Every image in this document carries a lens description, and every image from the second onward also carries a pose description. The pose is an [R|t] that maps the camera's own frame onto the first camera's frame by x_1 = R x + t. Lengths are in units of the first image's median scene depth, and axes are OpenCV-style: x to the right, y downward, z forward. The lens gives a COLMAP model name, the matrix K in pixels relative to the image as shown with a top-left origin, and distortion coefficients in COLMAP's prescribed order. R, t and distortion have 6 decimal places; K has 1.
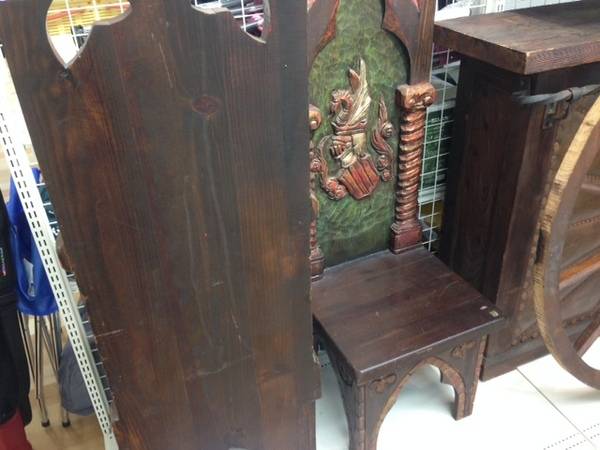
lens RADIAL K [[564.5, 0, 297.7], [0, 564.5, 226.3], [0, 0, 1]] dist [0.042712, 0.000000]
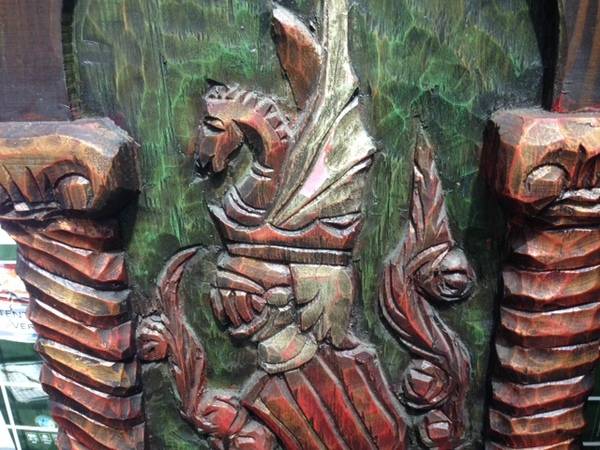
lens RADIAL K [[564.5, 0, 303.6], [0, 564.5, 220.1], [0, 0, 1]] dist [0.042712, 0.000000]
pose [[0.892951, 0.178211, -0.413375, 0.208663], [-0.249546, 0.960251, -0.125080, -0.148781], [0.374653, 0.214846, 0.901929, 0.750074]]
